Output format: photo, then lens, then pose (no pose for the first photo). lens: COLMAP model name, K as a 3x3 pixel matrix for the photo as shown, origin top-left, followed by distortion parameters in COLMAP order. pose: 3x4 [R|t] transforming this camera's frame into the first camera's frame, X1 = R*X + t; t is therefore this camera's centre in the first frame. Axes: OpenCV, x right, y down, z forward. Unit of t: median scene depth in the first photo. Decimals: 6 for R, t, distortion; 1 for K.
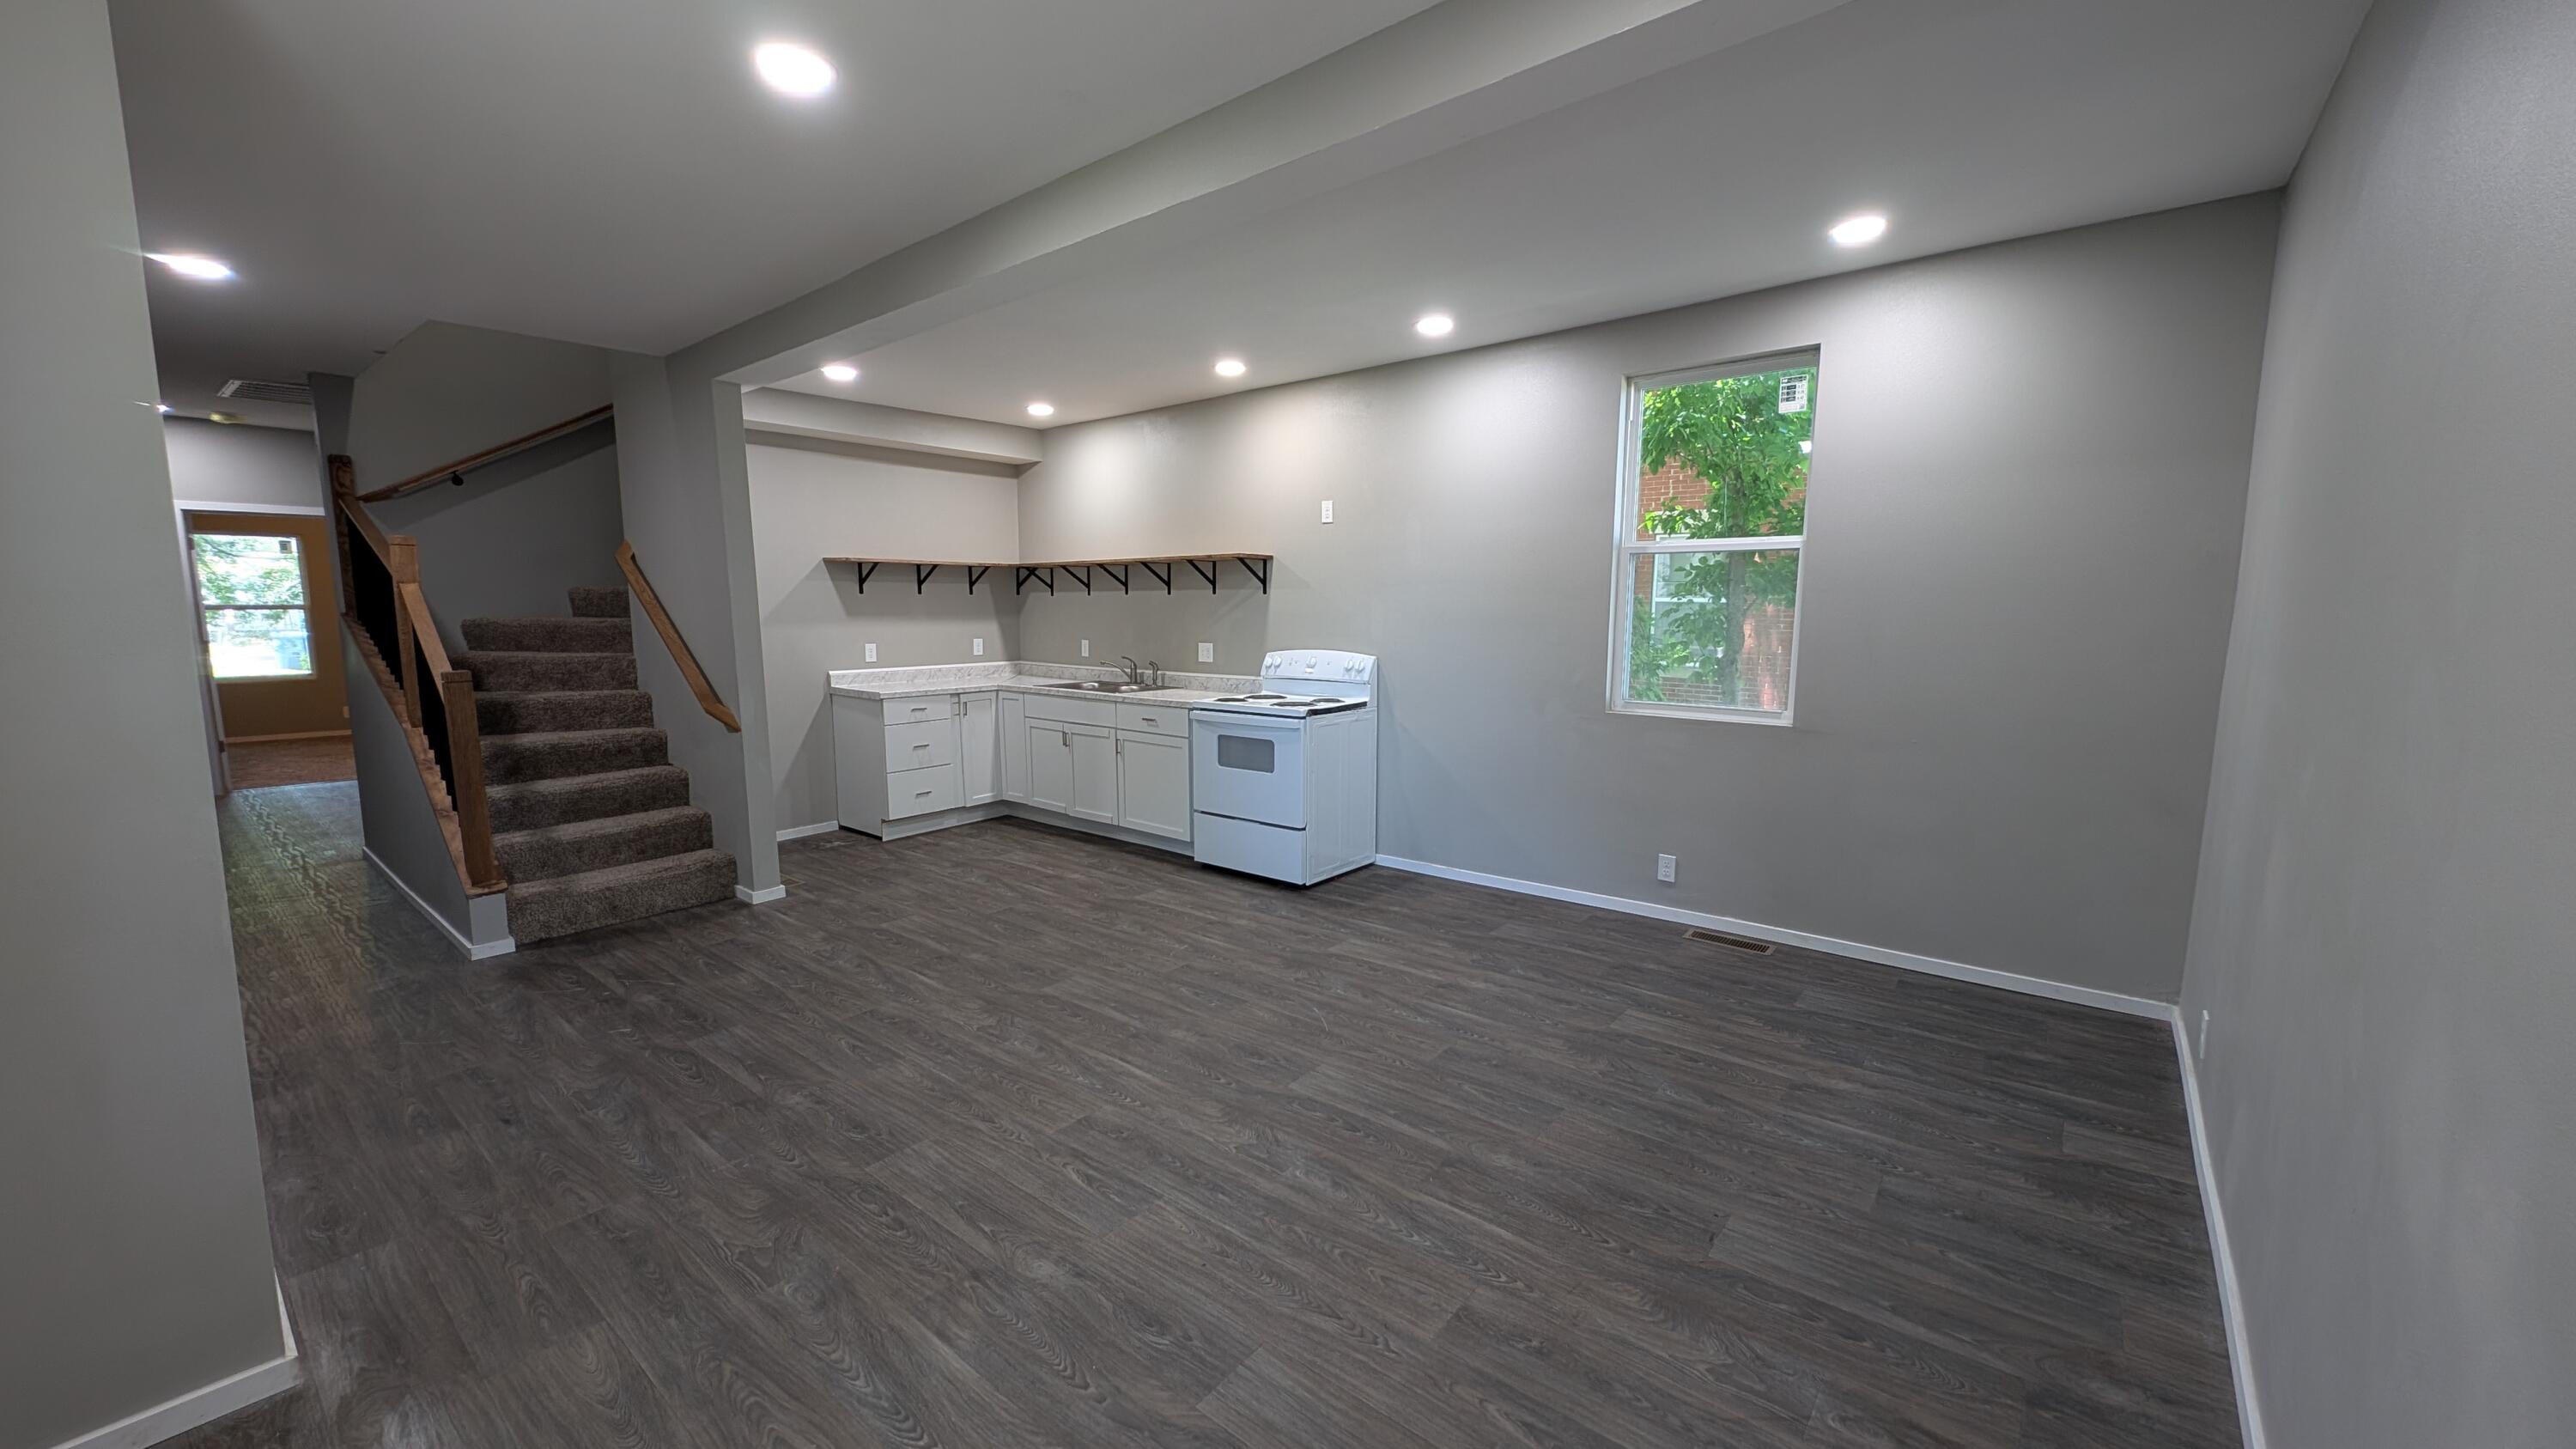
lens RADIAL K [[968.1, 0, 1303.5], [0, 968.1, 708.8], [0, 0, 1]] dist [0.000172, -0.004145]
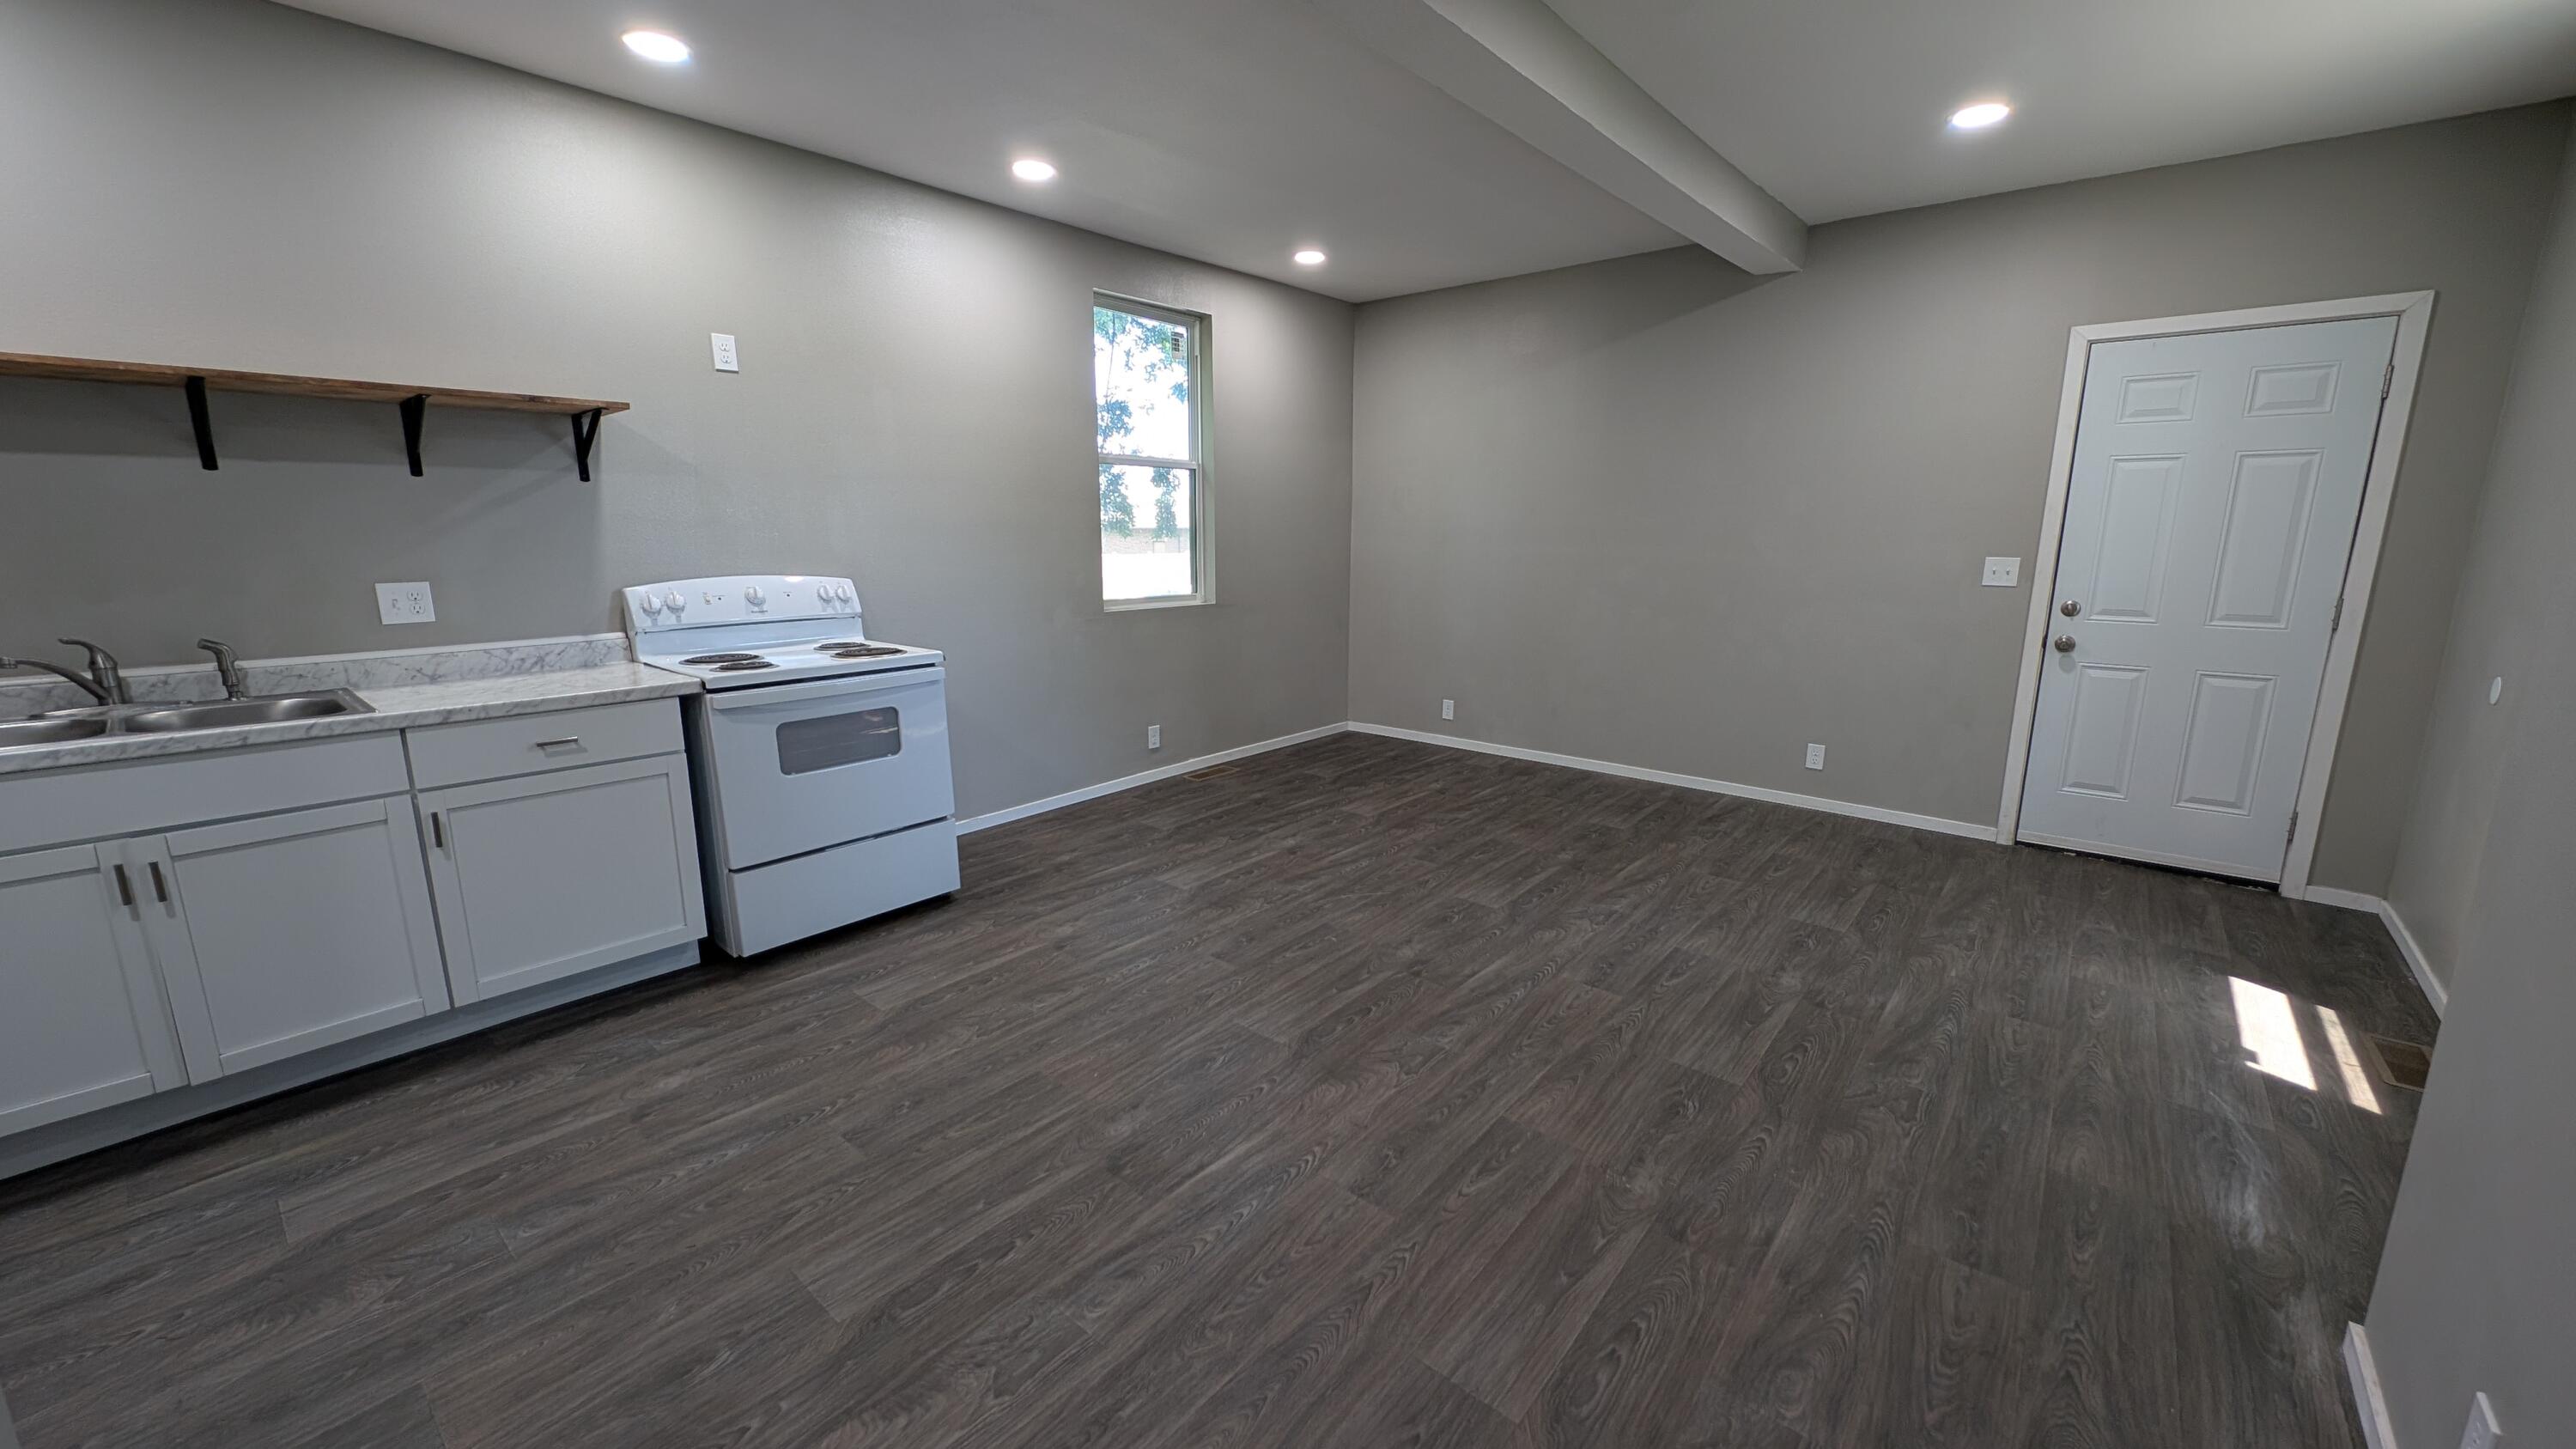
lens RADIAL K [[968.1, 0, 1290.2], [0, 968.1, 713.8], [0, 0, 1]] dist [0.000172, -0.004145]
pose [[0.027690, -0.191830, 0.981037, -0.767058], [0.109943, 0.976044, 0.187751, -0.064531], [-0.993552, 0.102660, 0.048117, 0.781924]]
